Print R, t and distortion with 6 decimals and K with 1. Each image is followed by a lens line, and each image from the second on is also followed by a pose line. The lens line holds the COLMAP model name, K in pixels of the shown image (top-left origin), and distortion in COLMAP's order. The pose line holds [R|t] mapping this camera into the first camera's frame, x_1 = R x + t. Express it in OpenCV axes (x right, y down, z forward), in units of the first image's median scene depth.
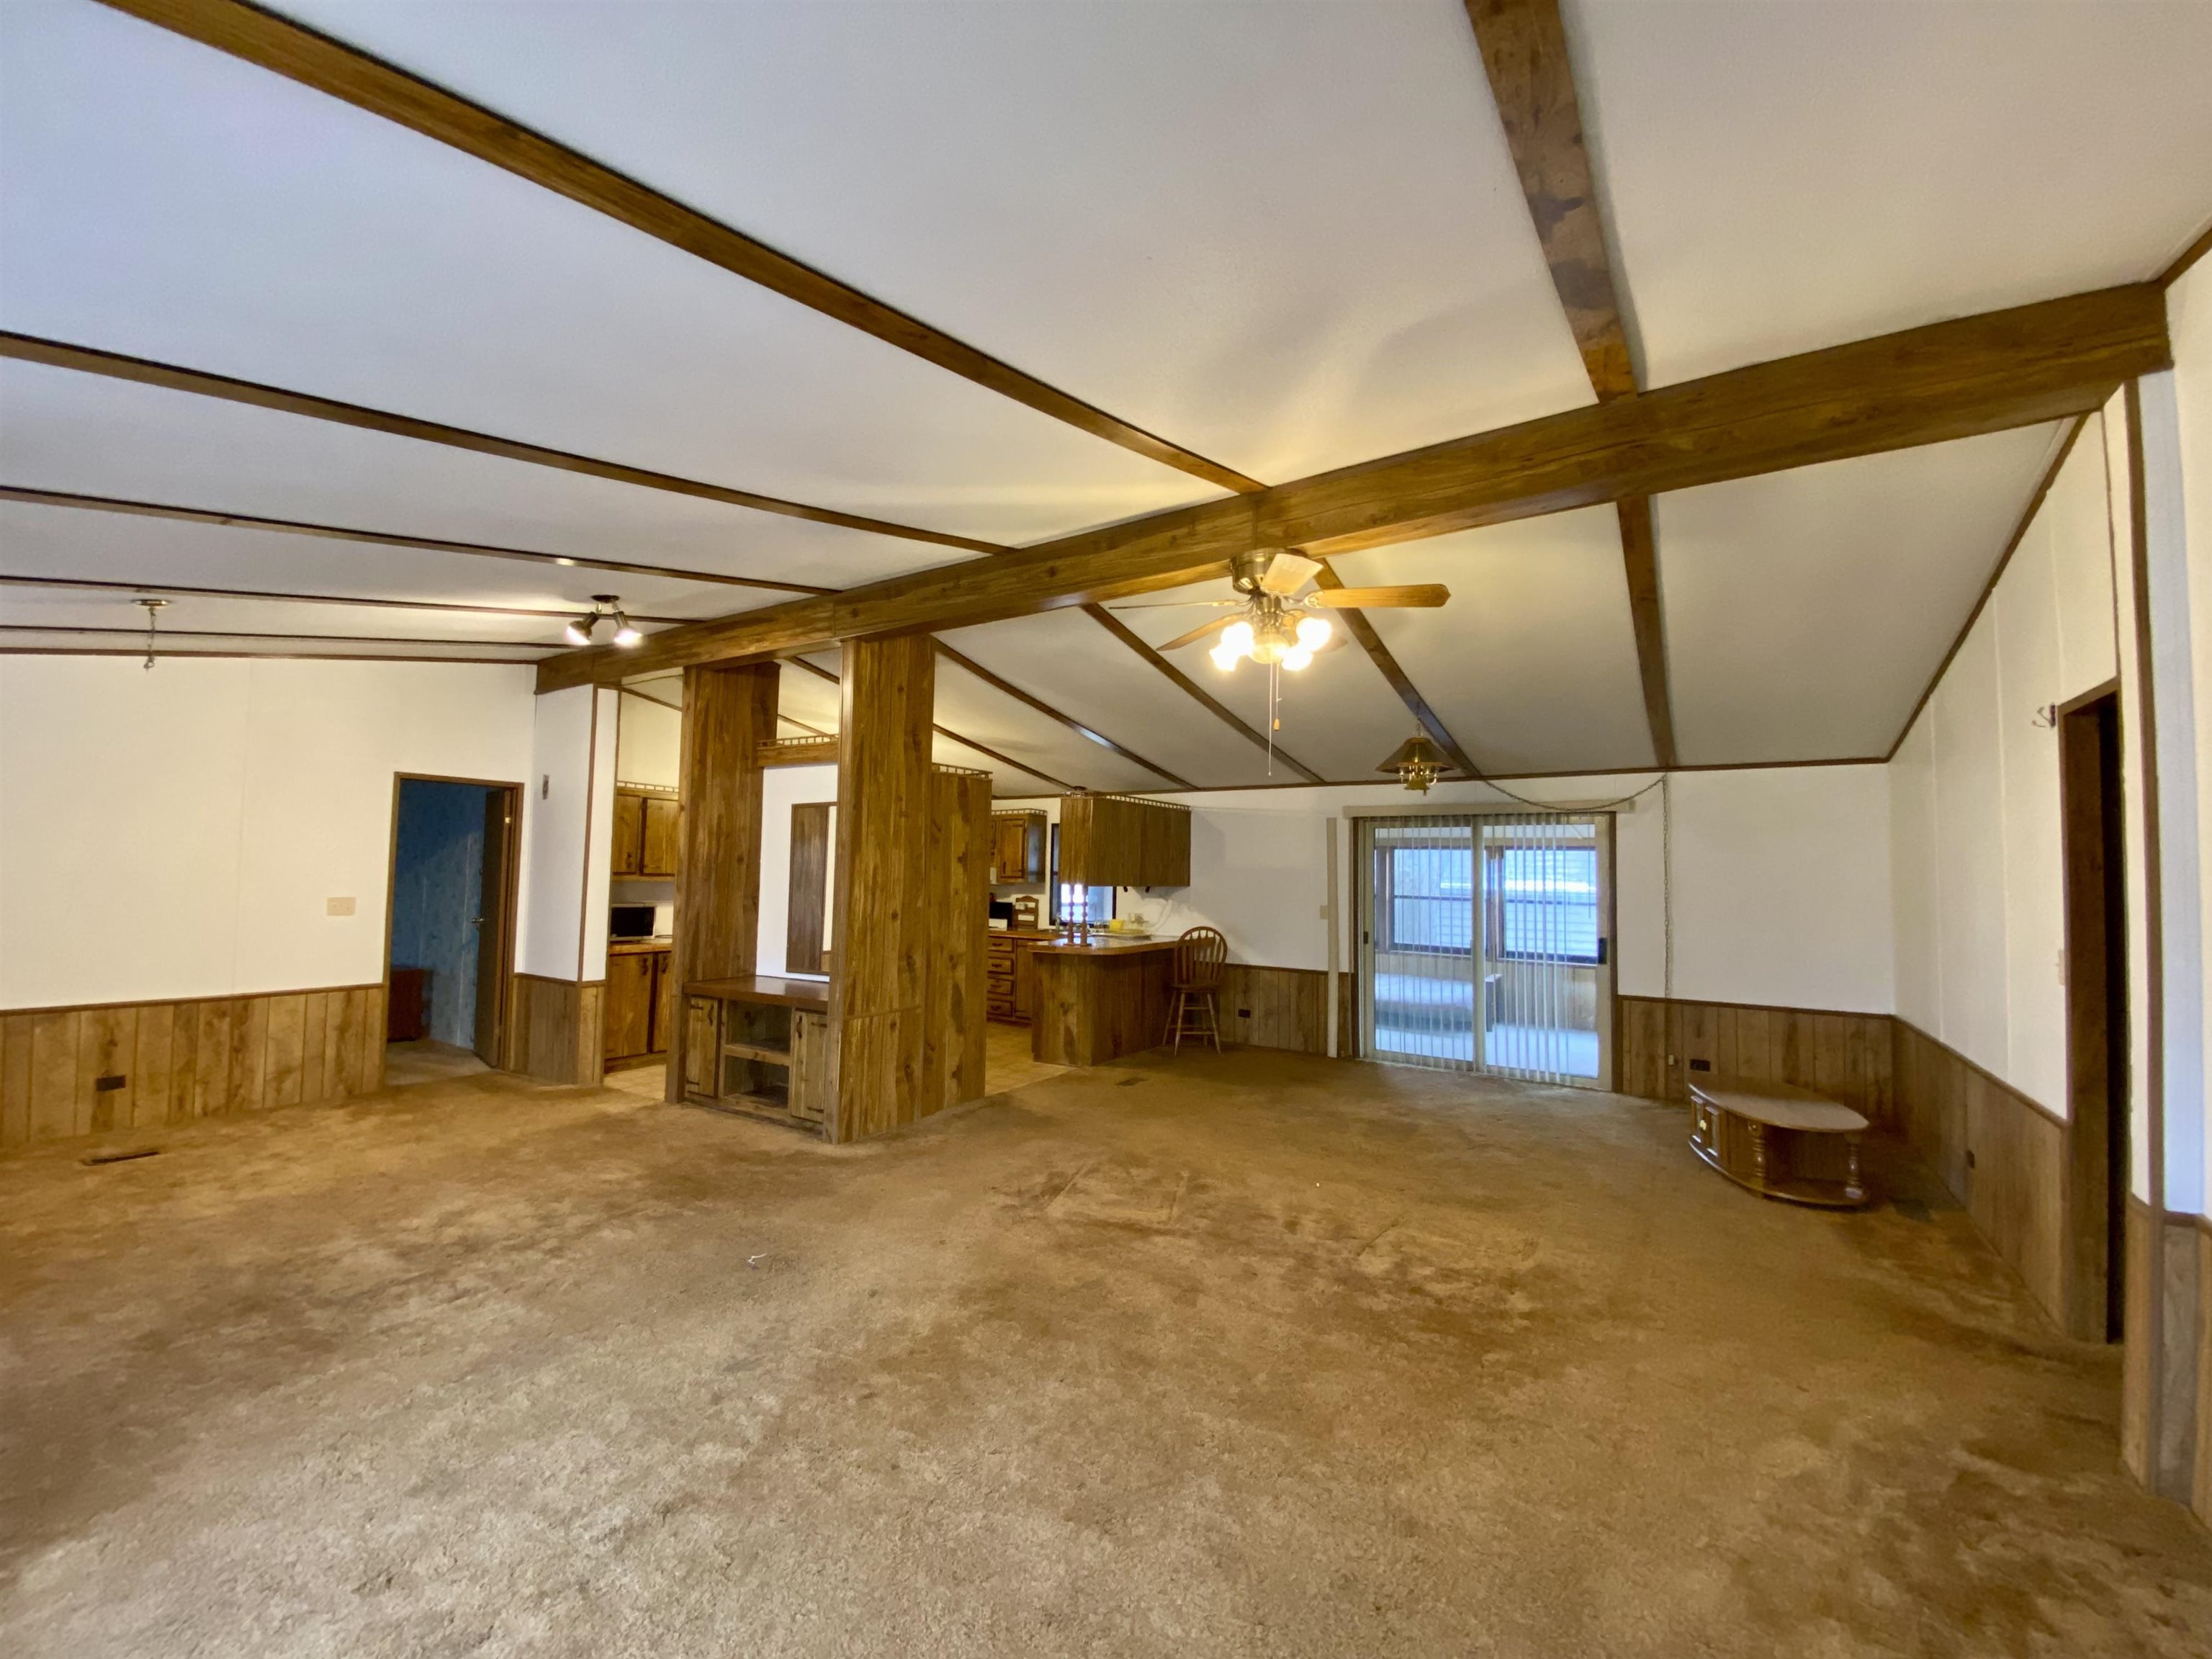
lens RADIAL K [[901.1, 0, 1117.0], [0, 901.1, 823.9], [0, 0, 1]] dist [0.004541, -0.007417]
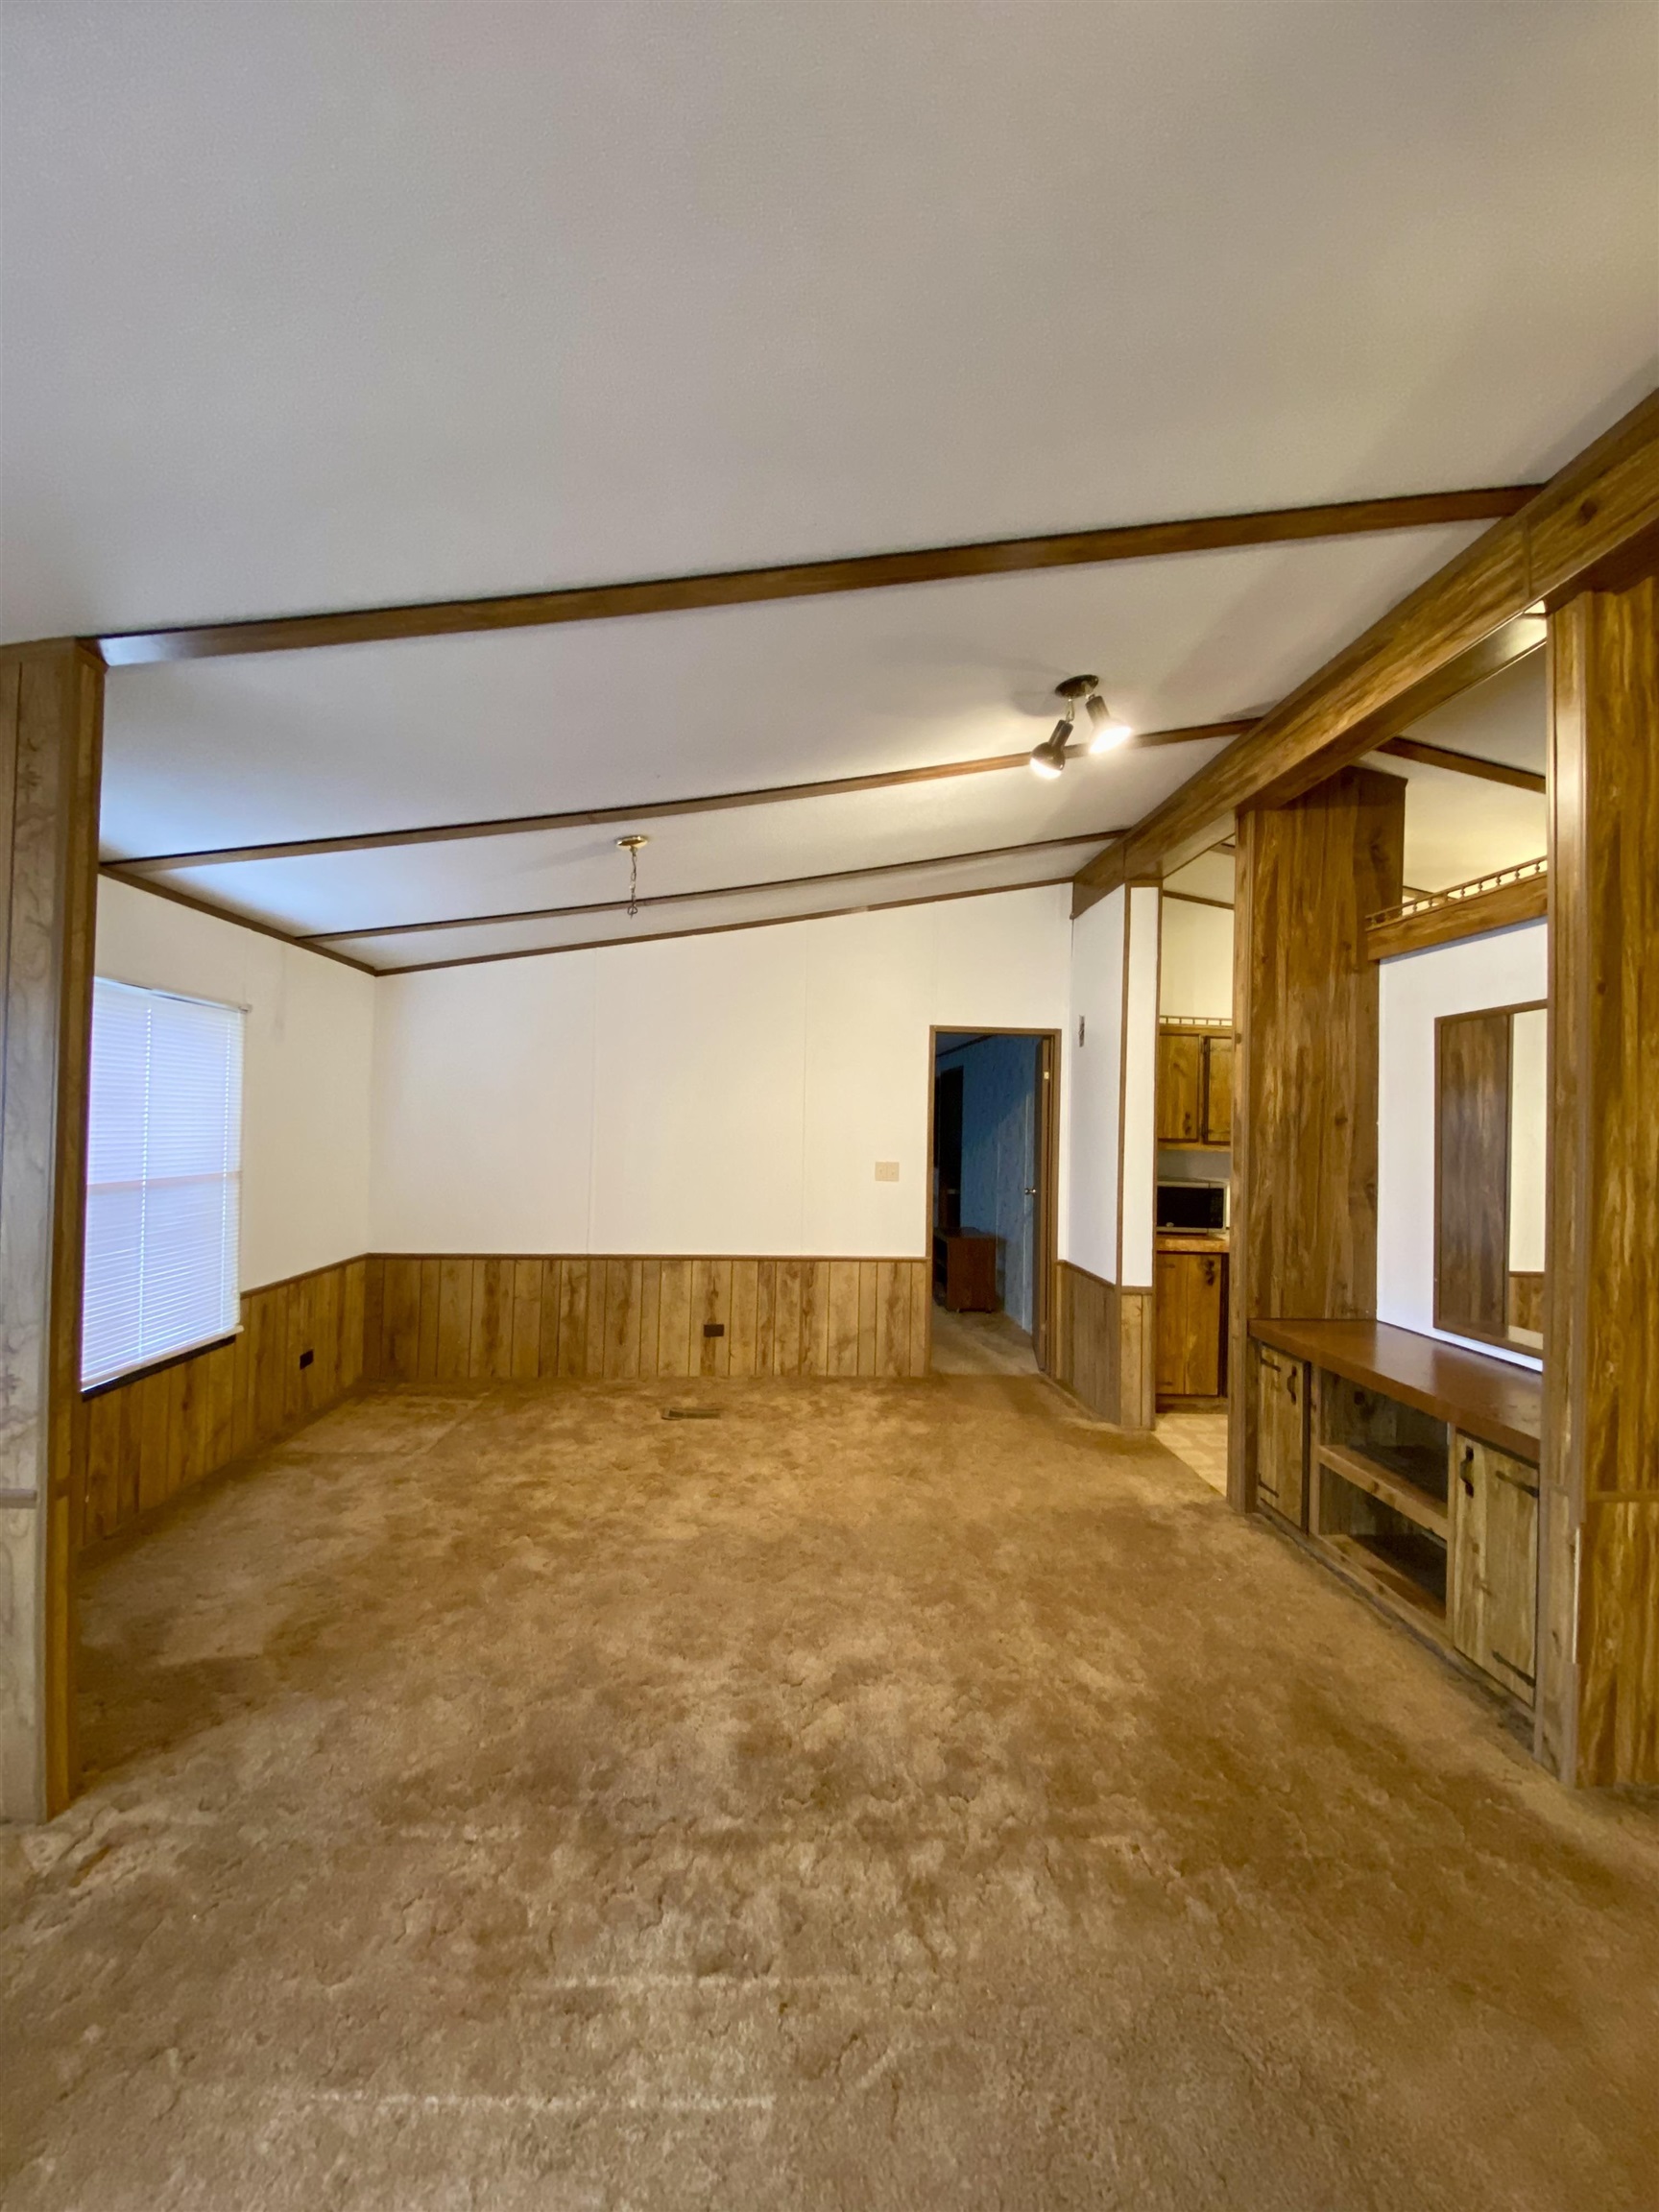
lens RADIAL K [[901.1, 0, 822.9], [0, 901.1, 1097.4], [0, 0, 1]] dist [0.004541, -0.007417]
pose [[0.582364, -0.020058, -0.812681, -0.155094], [0.028899, 0.999574, -0.003963, 0.018776], [0.812415, -0.021178, 0.582695, 0.436261]]
